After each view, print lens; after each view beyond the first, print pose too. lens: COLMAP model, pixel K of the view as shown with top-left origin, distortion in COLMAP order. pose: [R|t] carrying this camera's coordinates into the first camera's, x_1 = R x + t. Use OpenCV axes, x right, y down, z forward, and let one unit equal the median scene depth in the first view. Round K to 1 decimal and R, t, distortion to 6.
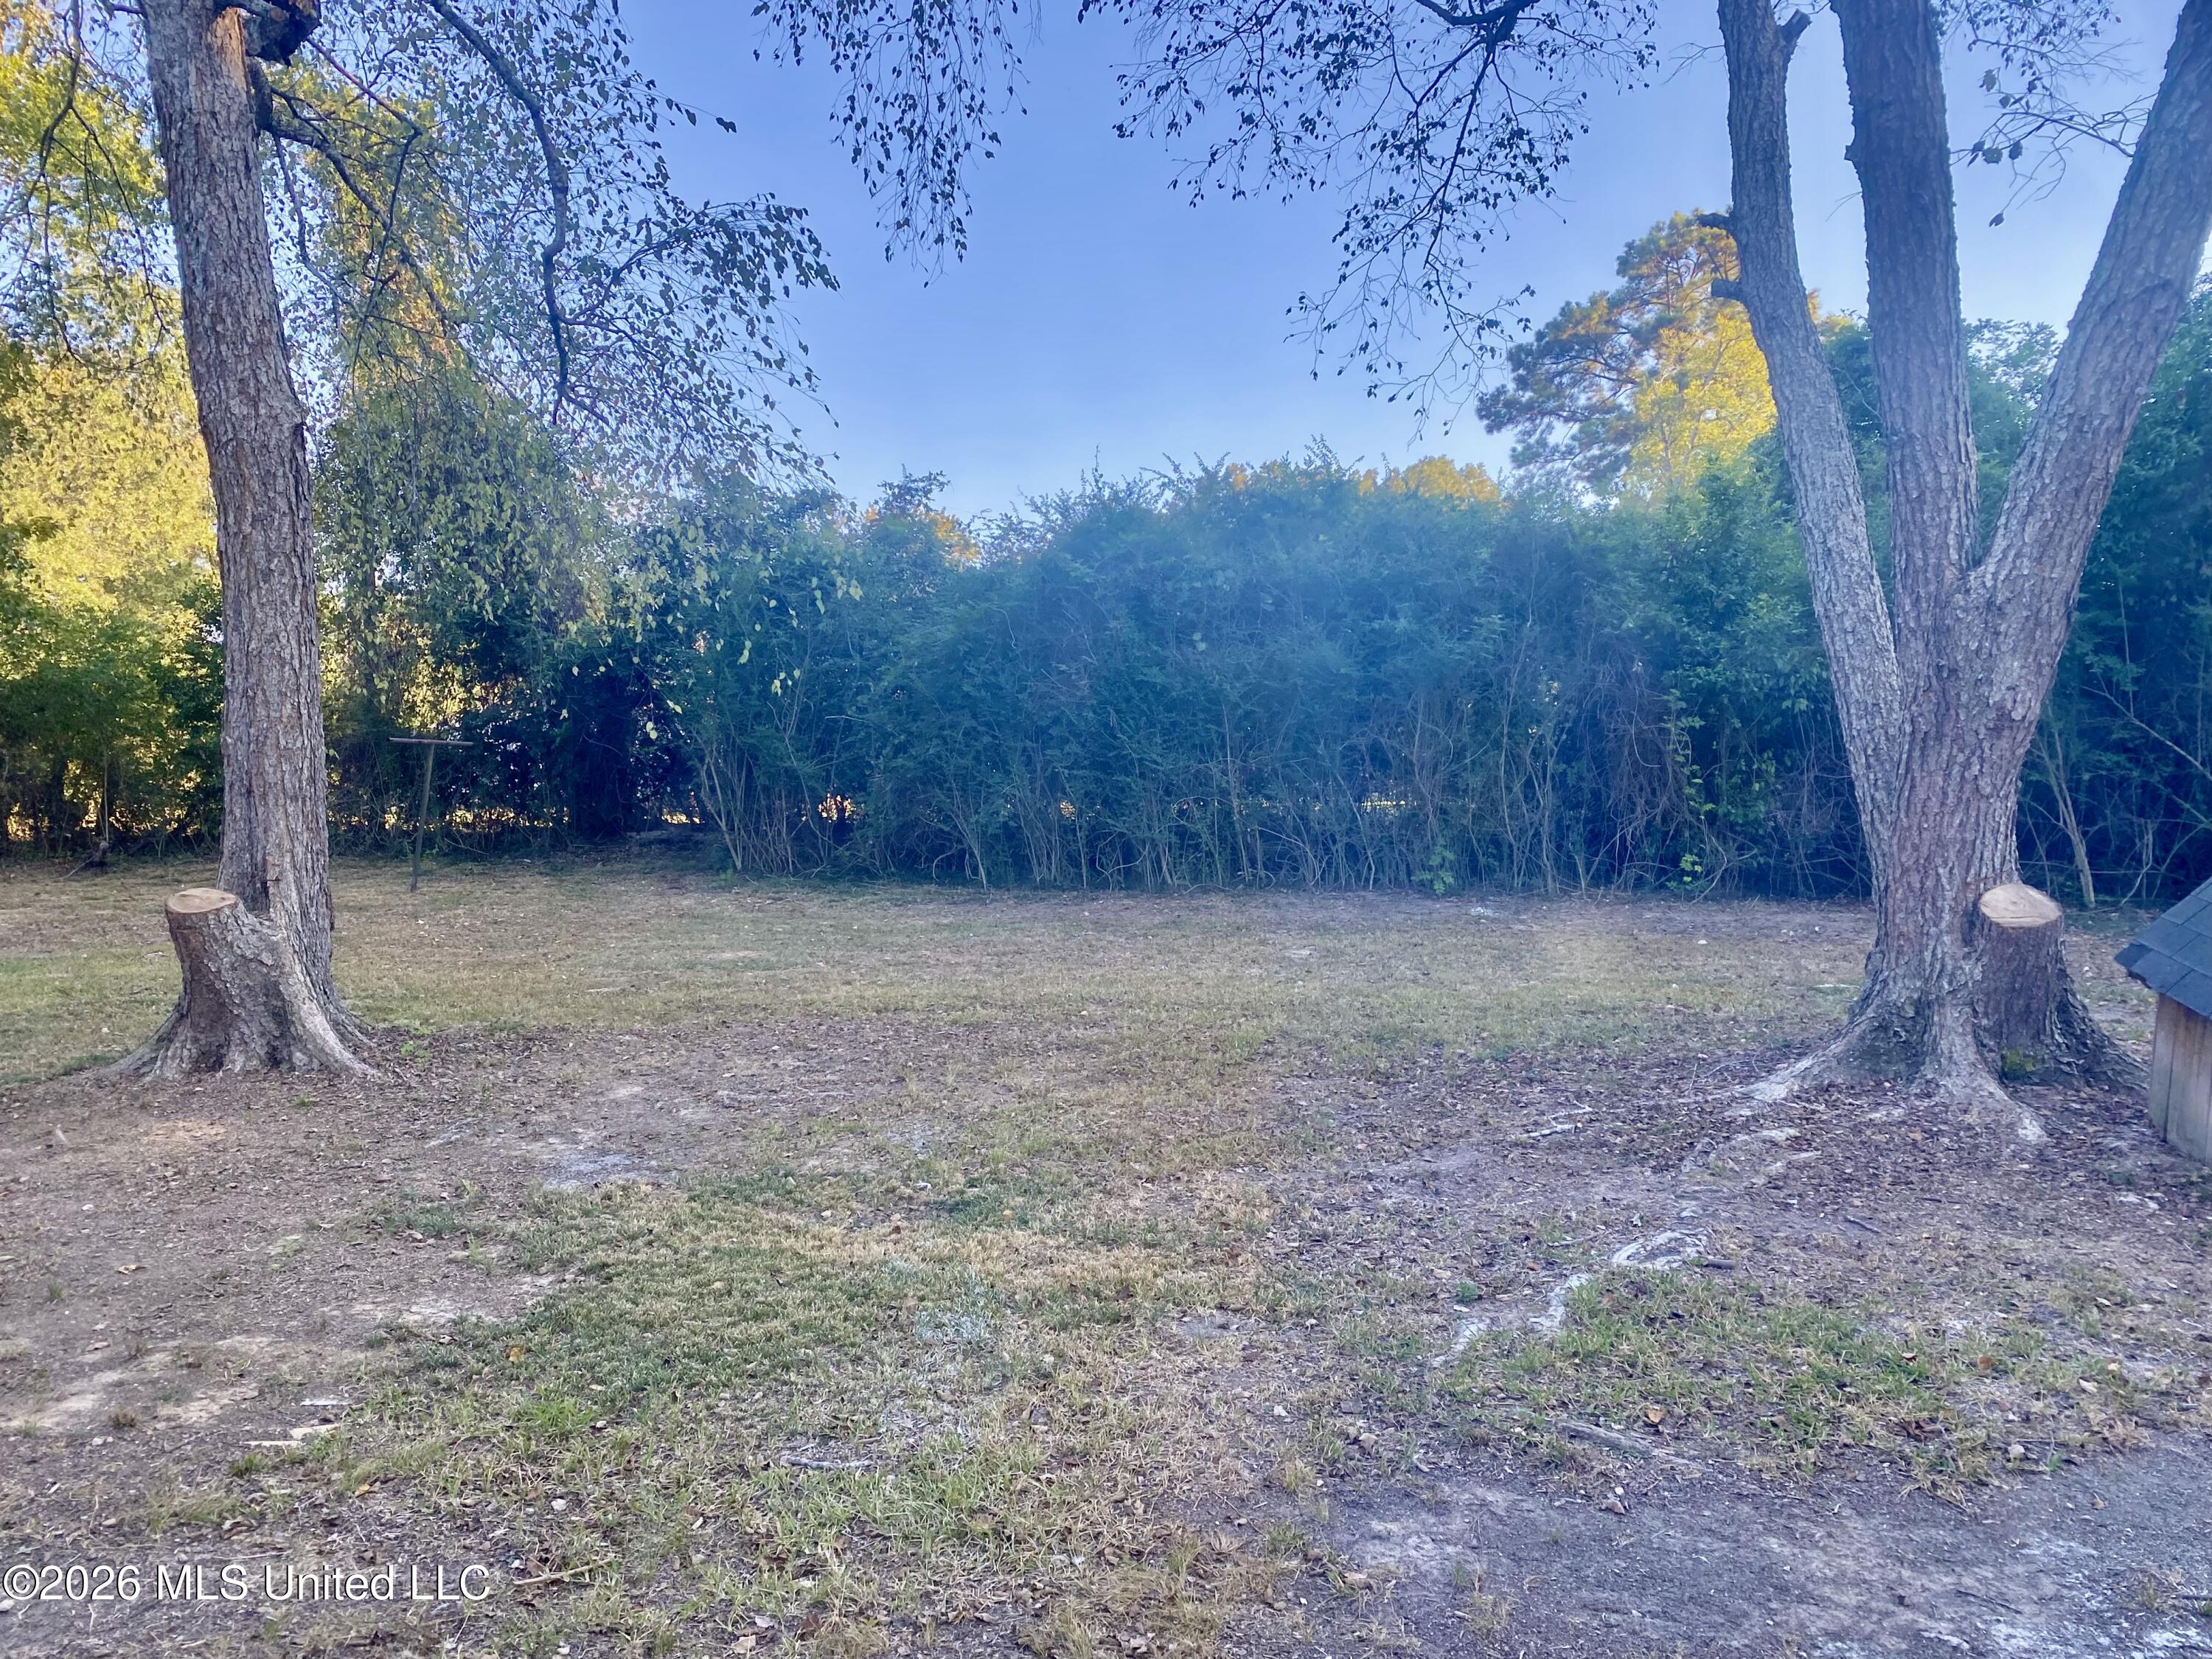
lens RADIAL K [[1694.8, 0, 1102.6], [0, 1694.8, 844.8], [0, 0, 1]] dist [0.041031, -0.039240]
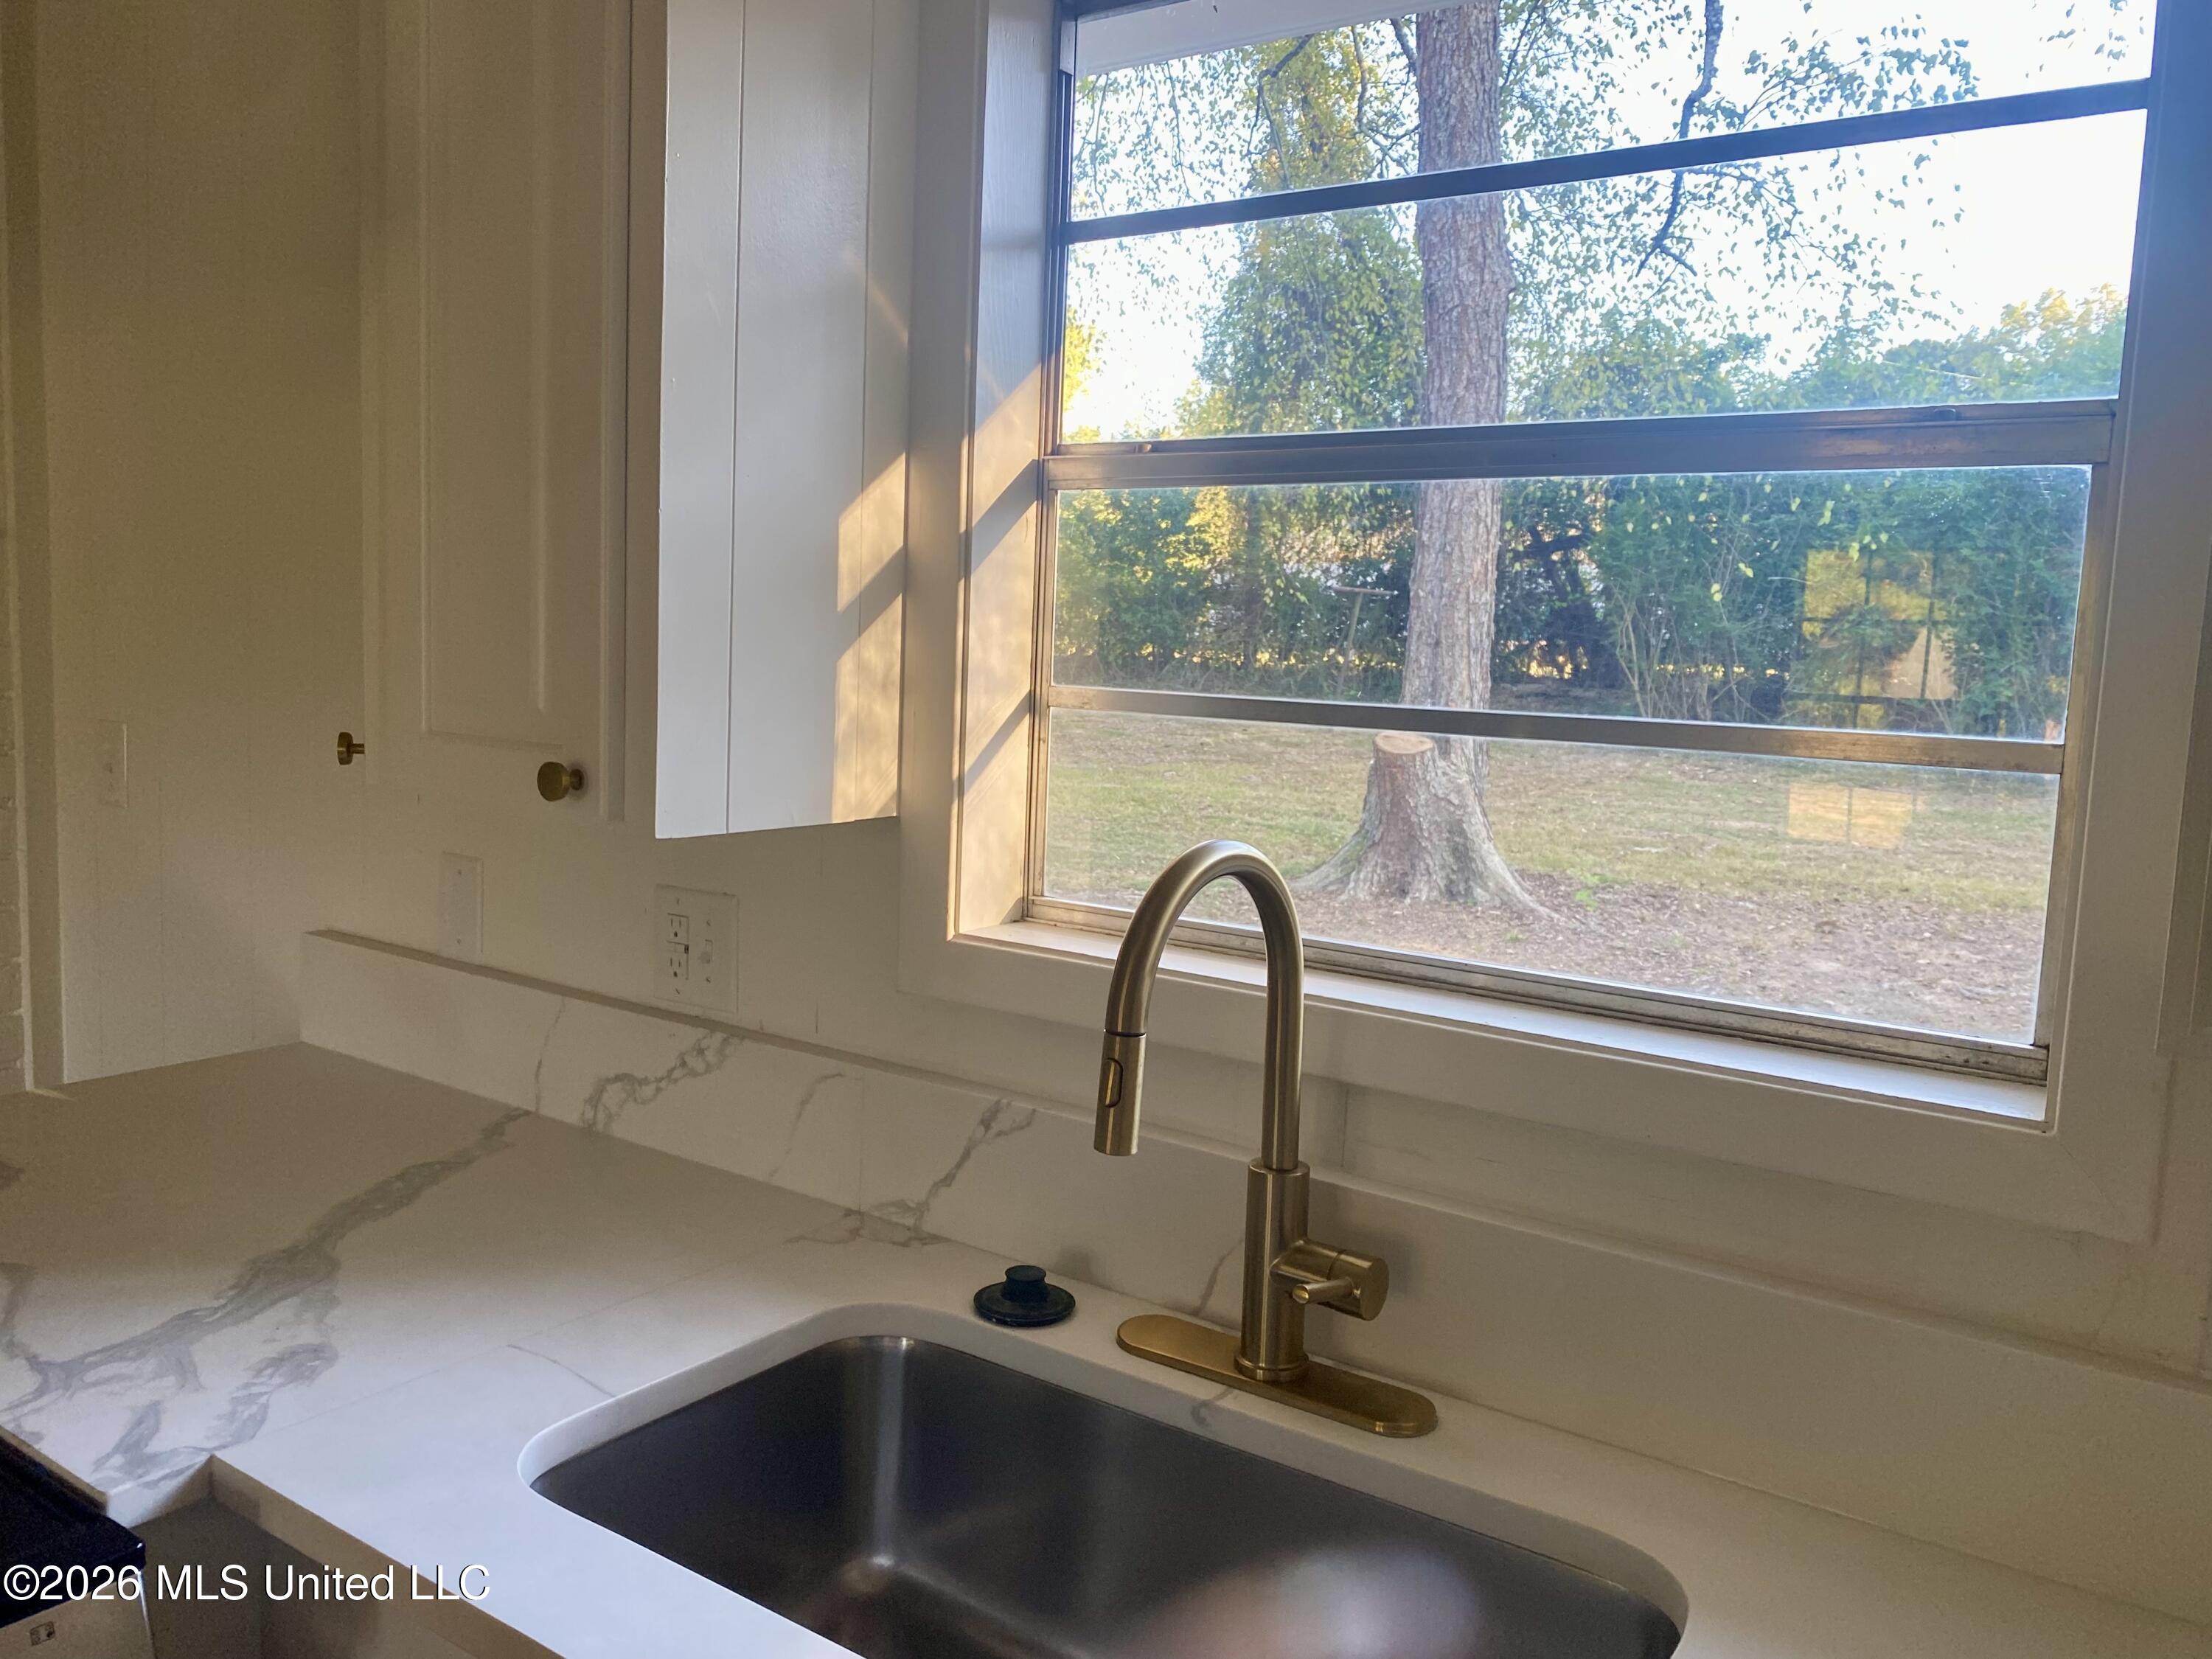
lens RADIAL K [[1694.8, 0, 1104.1], [0, 1694.8, 817.4], [0, 0, 1]] dist [0.041031, -0.039240]
pose [[0.917134, 0.092219, -0.387764, -0.272804], [-0.063896, 0.994301, 0.085341, 0.001224], [0.393424, -0.053492, 0.917800, -0.068321]]
